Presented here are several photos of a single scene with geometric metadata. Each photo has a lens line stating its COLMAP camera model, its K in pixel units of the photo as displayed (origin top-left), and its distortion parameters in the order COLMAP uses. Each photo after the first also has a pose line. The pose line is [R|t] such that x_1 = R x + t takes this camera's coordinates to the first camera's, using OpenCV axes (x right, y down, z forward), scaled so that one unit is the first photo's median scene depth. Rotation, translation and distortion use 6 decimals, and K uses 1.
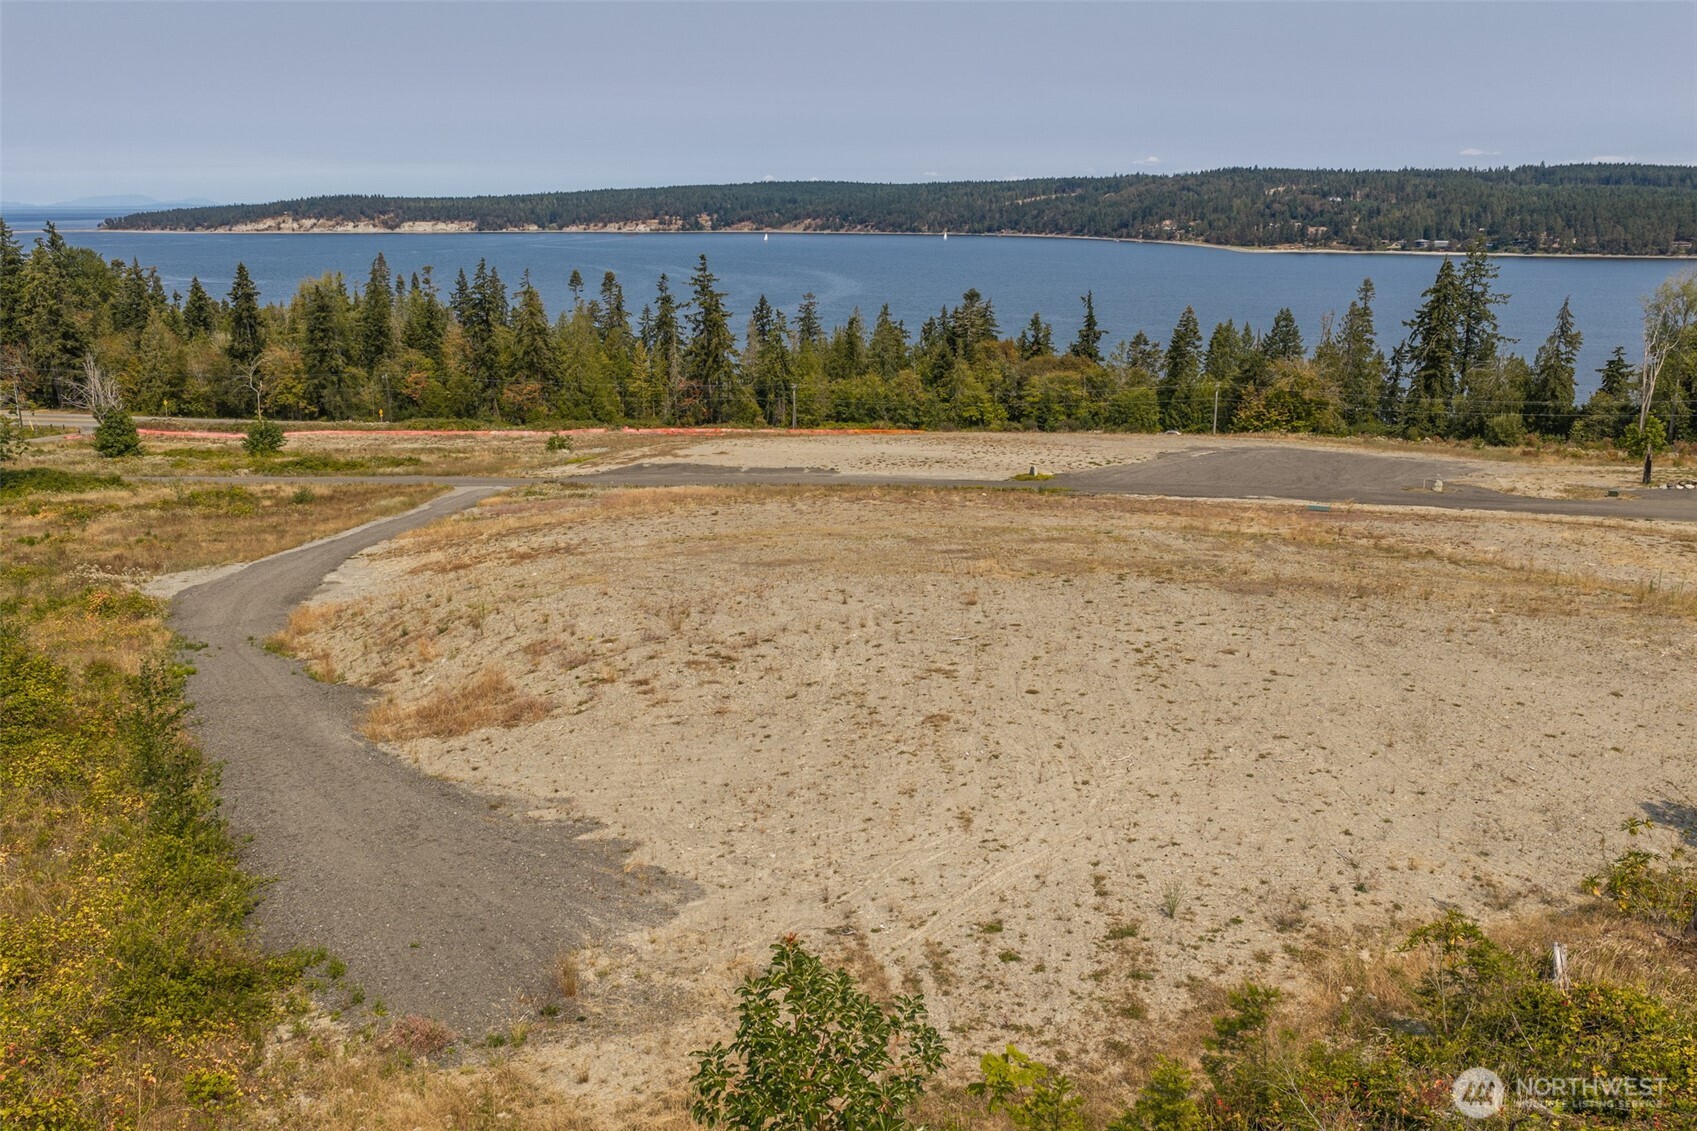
lens RADIAL K [[1406.0, 0, 850.1], [0, 1406.0, 575.0], [0, 0, 1]] dist [0.021111, -0.042257]
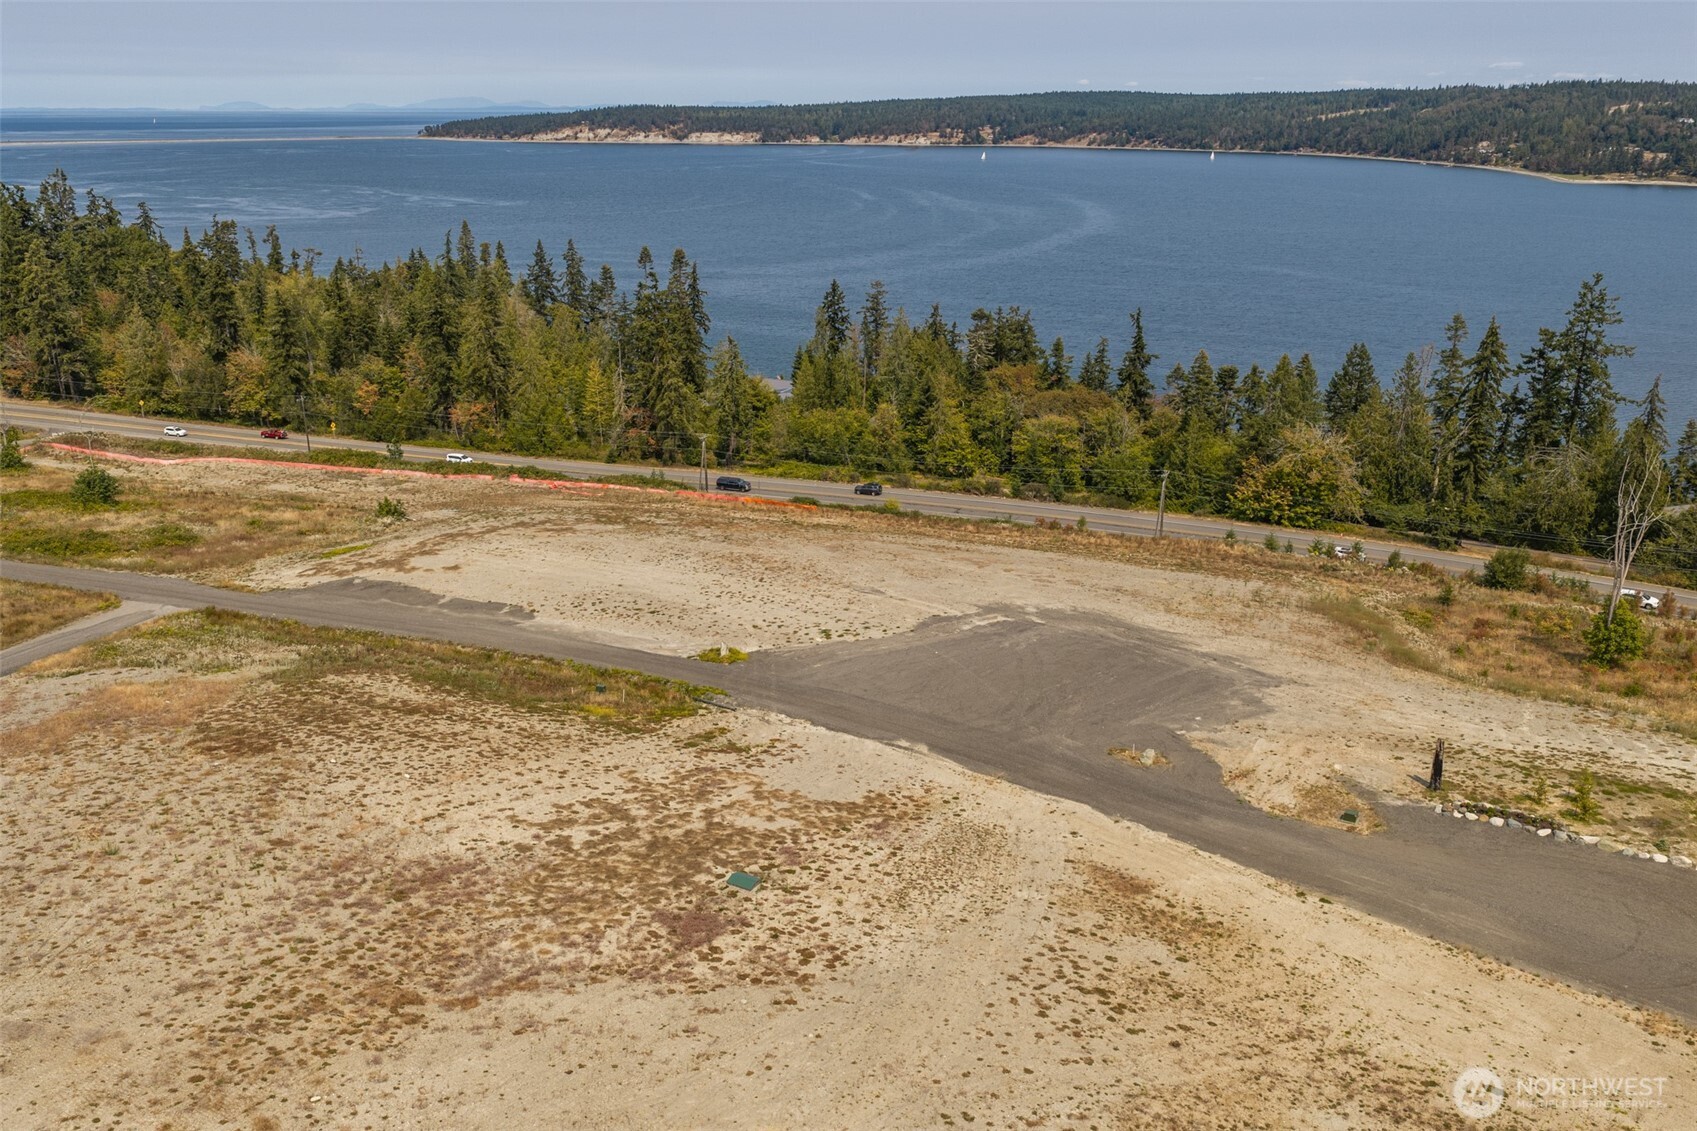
lens RADIAL K [[1406.0, 0, 850.1], [0, 1406.0, 575.0], [0, 0, 1]] dist [0.021111, -0.042257]
pose [[0.978273, 0.071010, -0.194783, 0.178905], [-0.058844, 0.995979, 0.067555, -0.088000], [0.198797, -0.054625, 0.978517, 0.114388]]
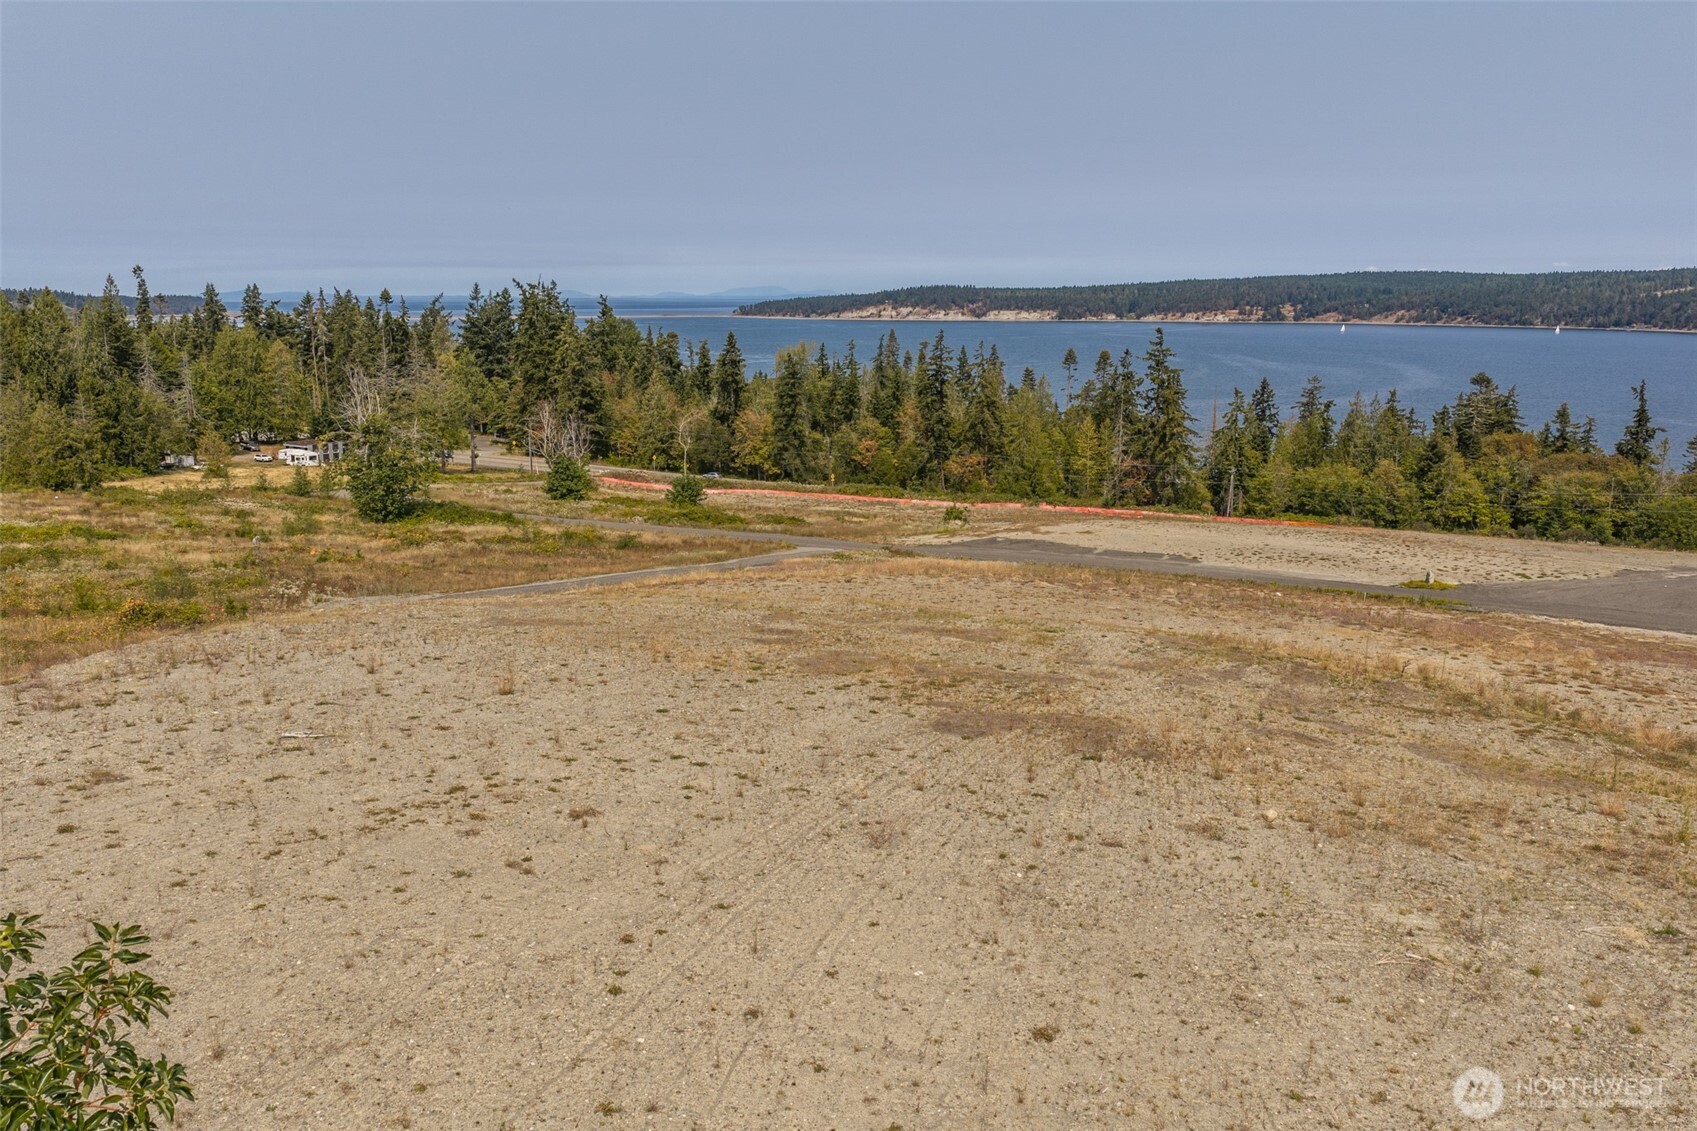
lens RADIAL K [[1406.0, 0, 850.1], [0, 1406.0, 575.0], [0, 0, 1]] dist [0.021111, -0.042257]
pose [[0.920158, 0.080461, -0.383190, 0.067461], [-0.103904, 0.993748, -0.040841, -0.003491], [0.377508, 0.077396, 0.922766, 0.058168]]
